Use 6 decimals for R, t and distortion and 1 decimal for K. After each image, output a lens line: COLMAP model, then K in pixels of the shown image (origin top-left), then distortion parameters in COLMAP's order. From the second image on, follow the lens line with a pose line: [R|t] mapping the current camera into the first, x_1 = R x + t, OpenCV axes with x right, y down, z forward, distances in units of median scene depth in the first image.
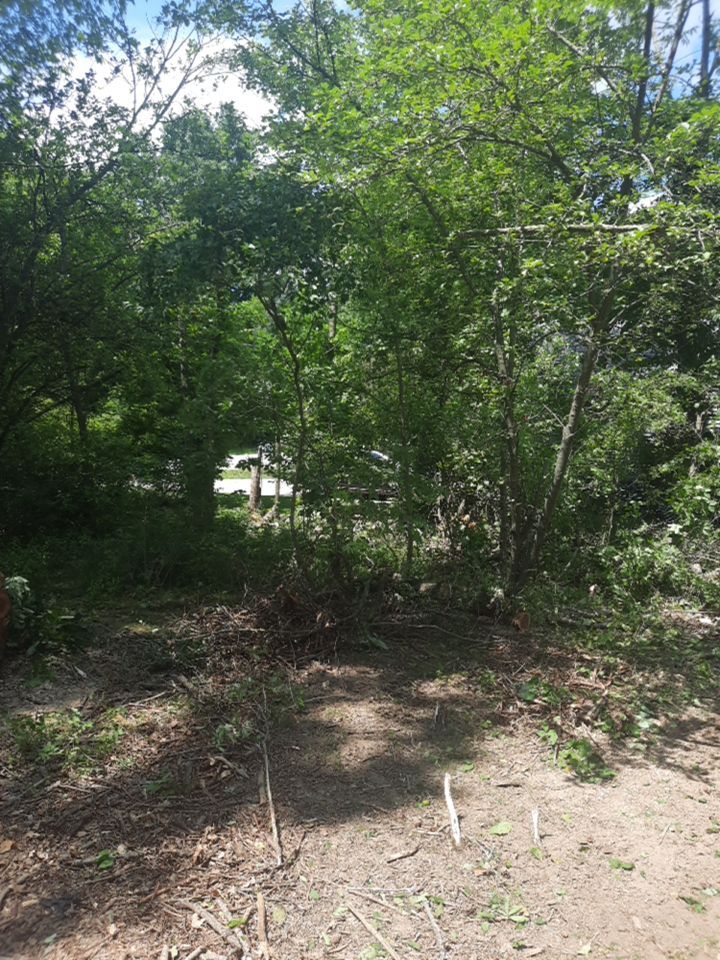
lens RADIAL K [[710.1, 0, 362.2], [0, 710.1, 479.2], [0, 0, 1]] dist [0.051334, -0.040109]
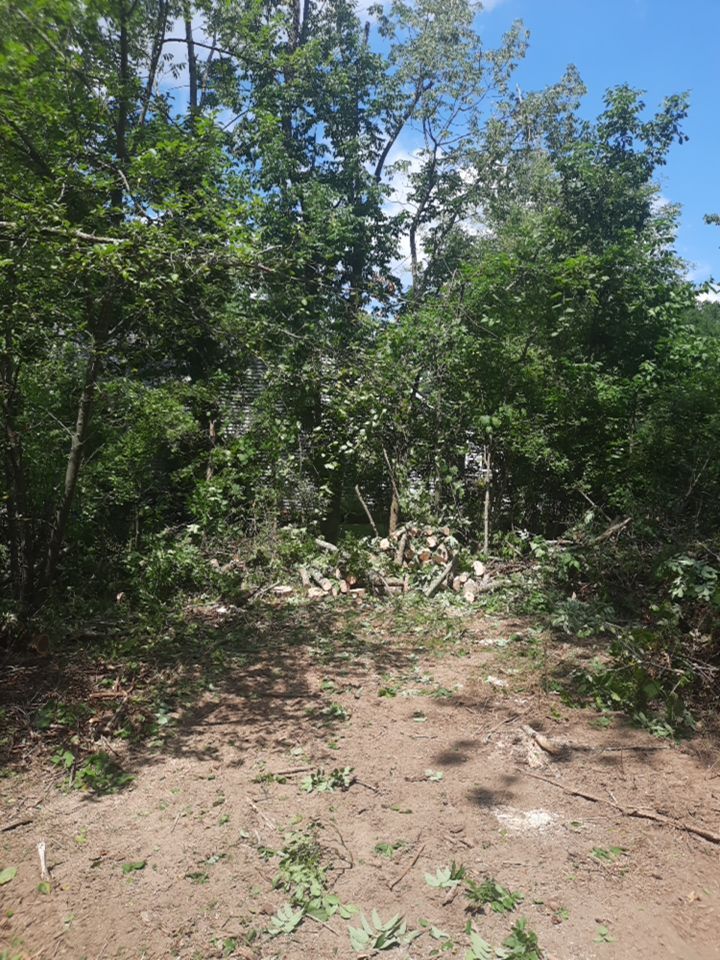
lens RADIAL K [[710.1, 0, 356.1], [0, 710.1, 478.4], [0, 0, 1]] dist [0.051334, -0.040109]
pose [[0.811164, -0.053437, 0.582372, 0.035647], [0.060042, 0.998164, 0.007959, -0.000003], [-0.581728, 0.028511, 0.812883, -0.016487]]
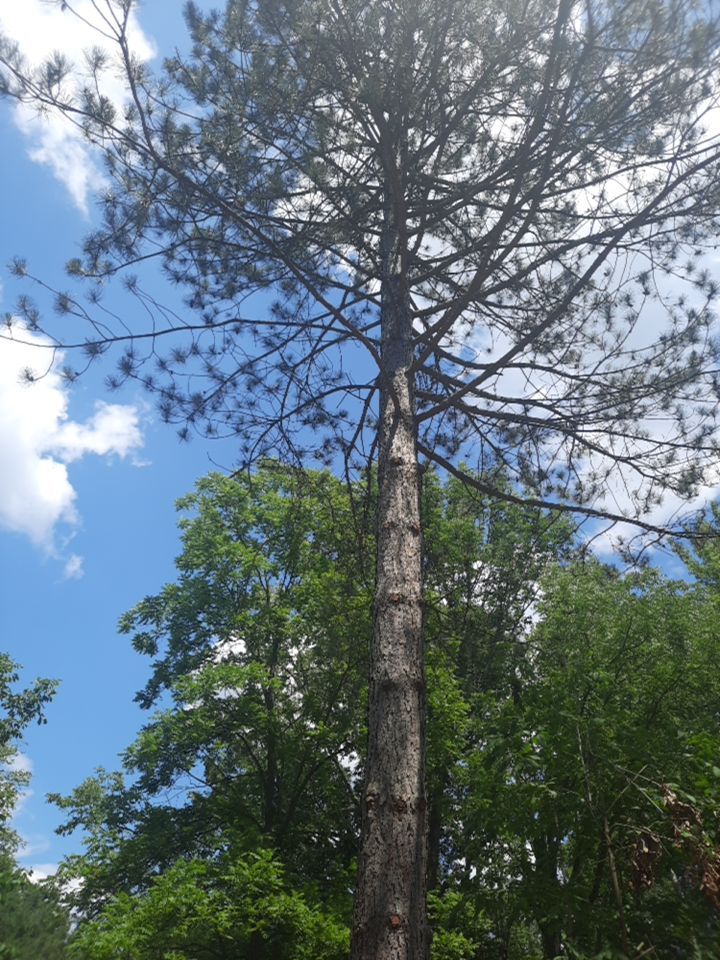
lens RADIAL K [[710.1, 0, 363.0], [0, 710.1, 475.9], [0, 0, 1]] dist [0.051334, -0.040109]
pose [[0.109404, 0.626275, 0.771888, 0.019569], [0.064813, 0.770402, -0.634255, -0.031053], [-0.991882, 0.119419, 0.043694, -0.058810]]
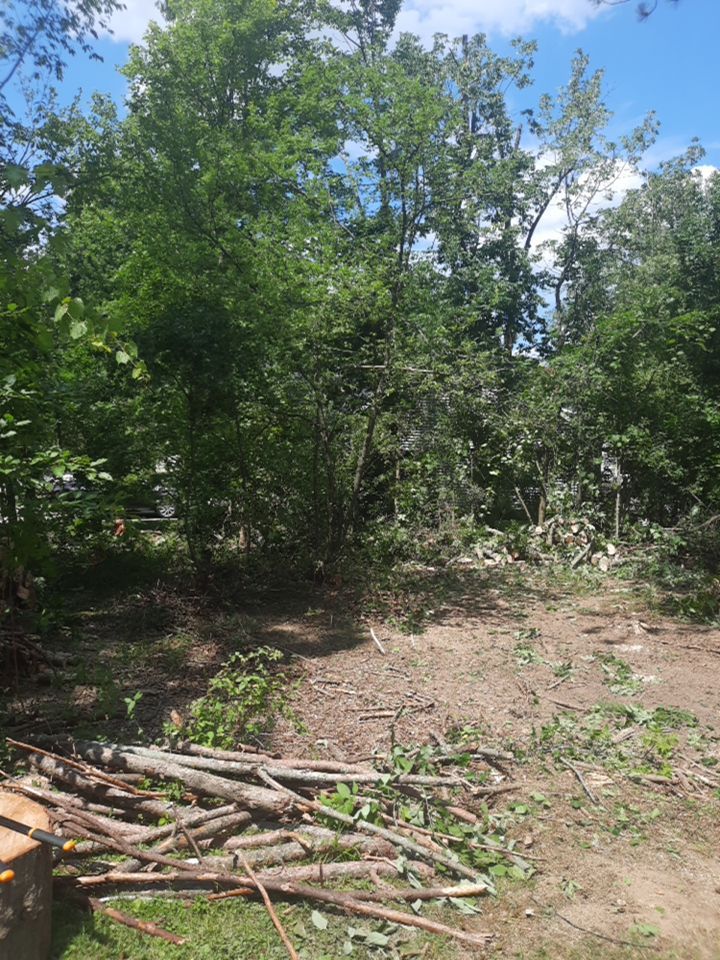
lens RADIAL K [[710.1, 0, 358.7], [0, 710.1, 479.1], [0, 0, 1]] dist [0.051334, -0.040109]
pose [[0.900648, -0.051155, 0.431528, -0.594342], [0.060329, 0.998150, -0.007590, -0.013572], [-0.430341, 0.032870, 0.902068, -0.669956]]
